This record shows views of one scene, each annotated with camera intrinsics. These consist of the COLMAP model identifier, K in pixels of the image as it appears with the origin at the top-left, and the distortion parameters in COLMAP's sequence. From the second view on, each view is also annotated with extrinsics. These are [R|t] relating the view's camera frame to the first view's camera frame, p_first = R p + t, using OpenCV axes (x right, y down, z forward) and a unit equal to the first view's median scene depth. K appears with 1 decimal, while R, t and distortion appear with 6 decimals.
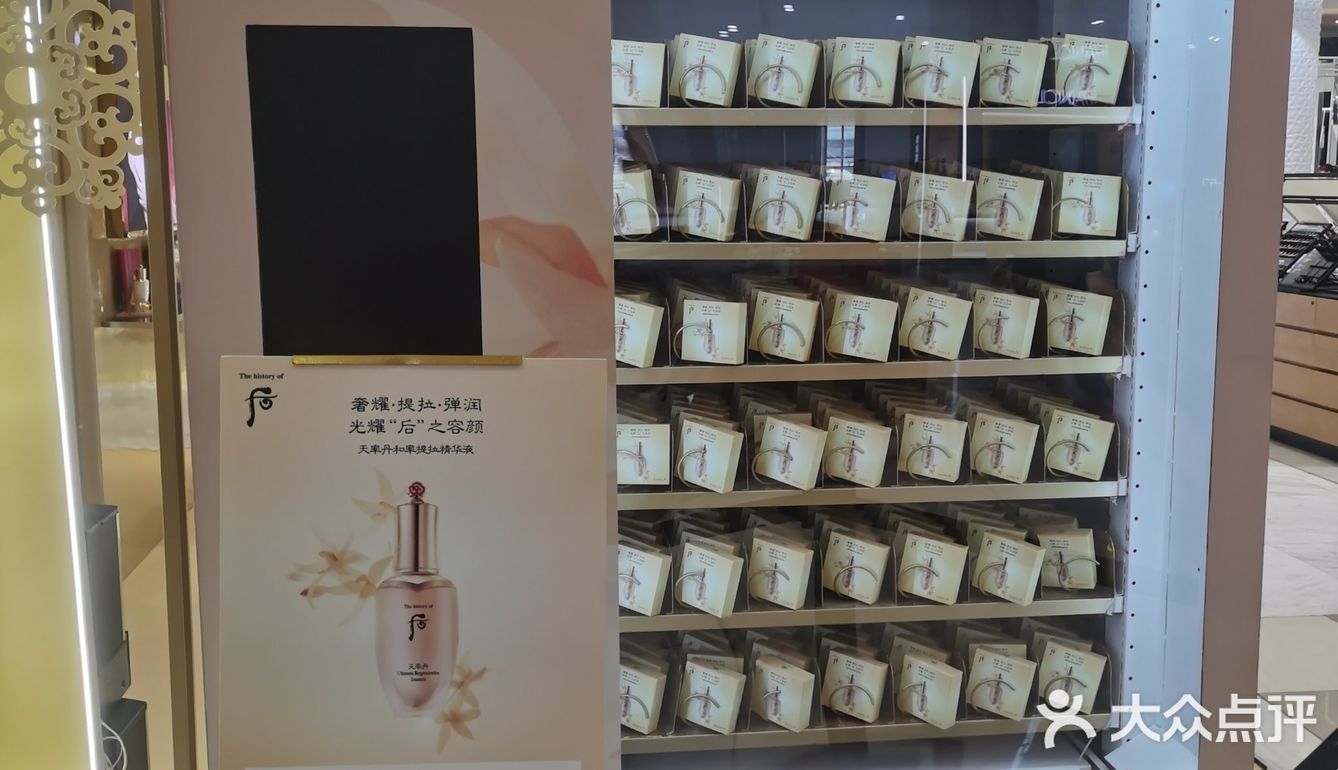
lens RADIAL K [[1372.0, 0, 669.0], [0, 1372.0, 385.0], [0, 0, 1]] dist [0.028011, 0.007141]
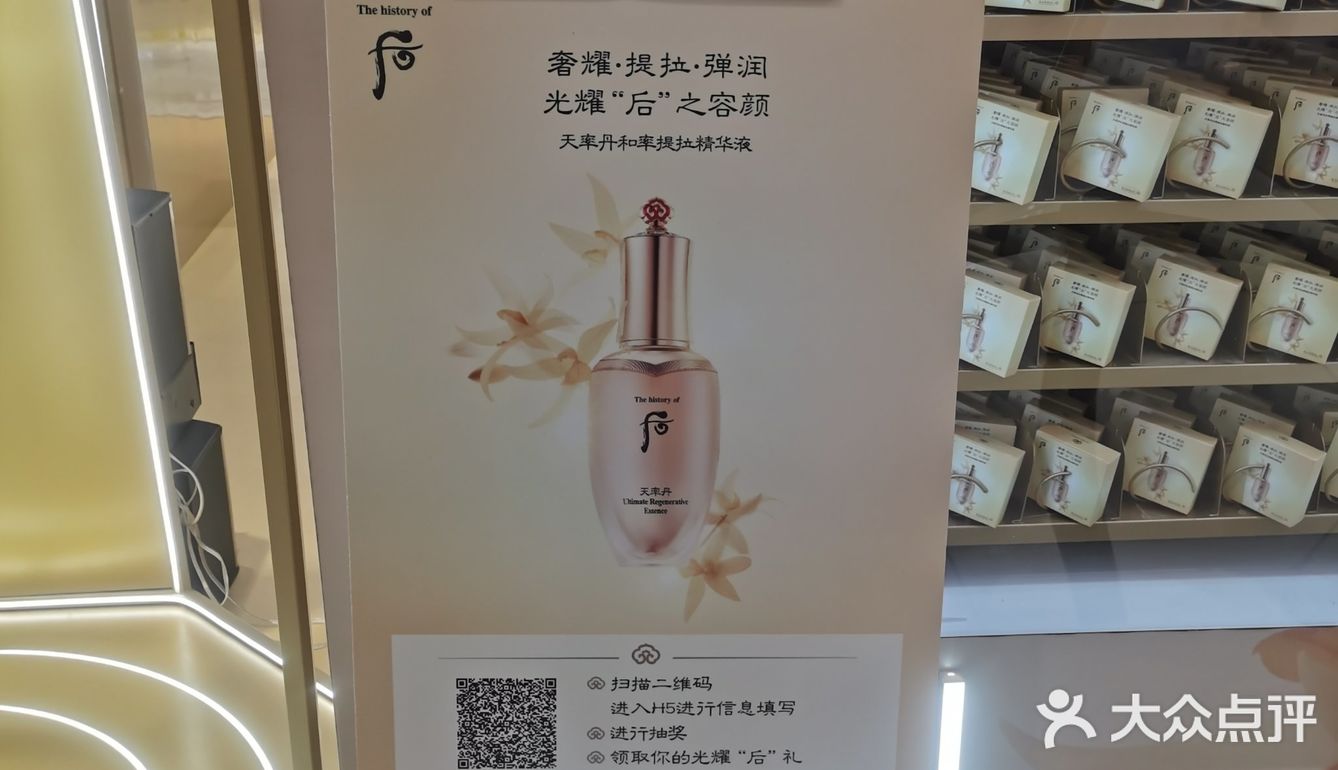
lens RADIAL K [[1372.0, 0, 669.0], [0, 1372.0, 385.0], [0, 0, 1]] dist [0.028011, 0.007141]
pose [[0.999229, 0.021448, -0.032877, -0.156529], [-0.013188, 0.972276, 0.233464, 0.010023], [0.036972, -0.232850, 0.971810, 0.399470]]
